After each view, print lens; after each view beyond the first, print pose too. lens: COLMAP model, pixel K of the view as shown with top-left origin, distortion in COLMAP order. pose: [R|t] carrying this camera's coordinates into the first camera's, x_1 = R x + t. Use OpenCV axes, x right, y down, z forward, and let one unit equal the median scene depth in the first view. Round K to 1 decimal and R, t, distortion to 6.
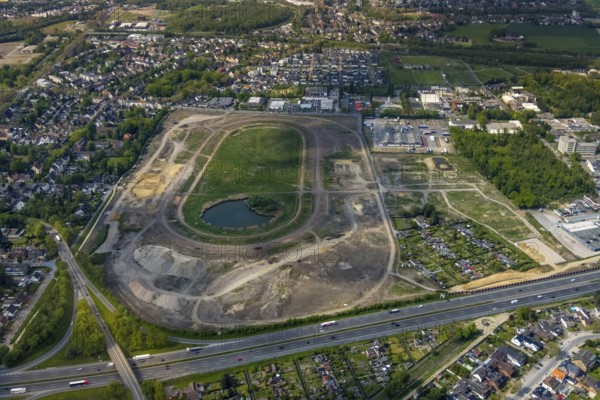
lens RADIAL K [[561.3, 0, 297.6], [0, 561.3, 200.0], [0, 0, 1]] dist [-0.000825, 0.009975]
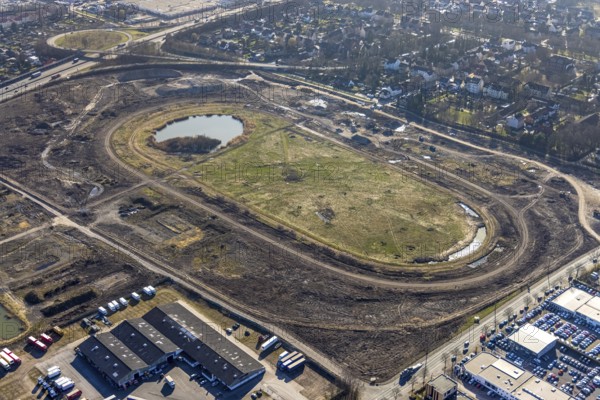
lens RADIAL K [[777.8, 0, 294.3], [0, 777.8, 200.3], [0, 0, 1]] dist [0.009577, -0.001422]
pose [[-0.678883, 0.346474, -0.647359, 0.379279], [-0.344200, 0.628614, 0.697403, -0.502322], [0.648571, 0.696276, -0.307499, 1.069484]]
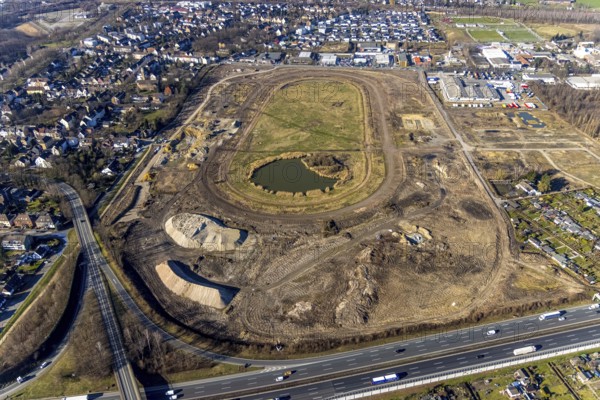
lens RADIAL K [[455.9, 0, 300.0], [0, 455.9, 200.0], [0, 0, 1]] dist [-0.005922, 0.003025]
pose [[0.998634, 0.015435, -0.049927, -0.046972], [-0.011596, 0.997019, 0.076283, 0.007333], [0.050955, -0.075600, 0.995835, 0.242650]]
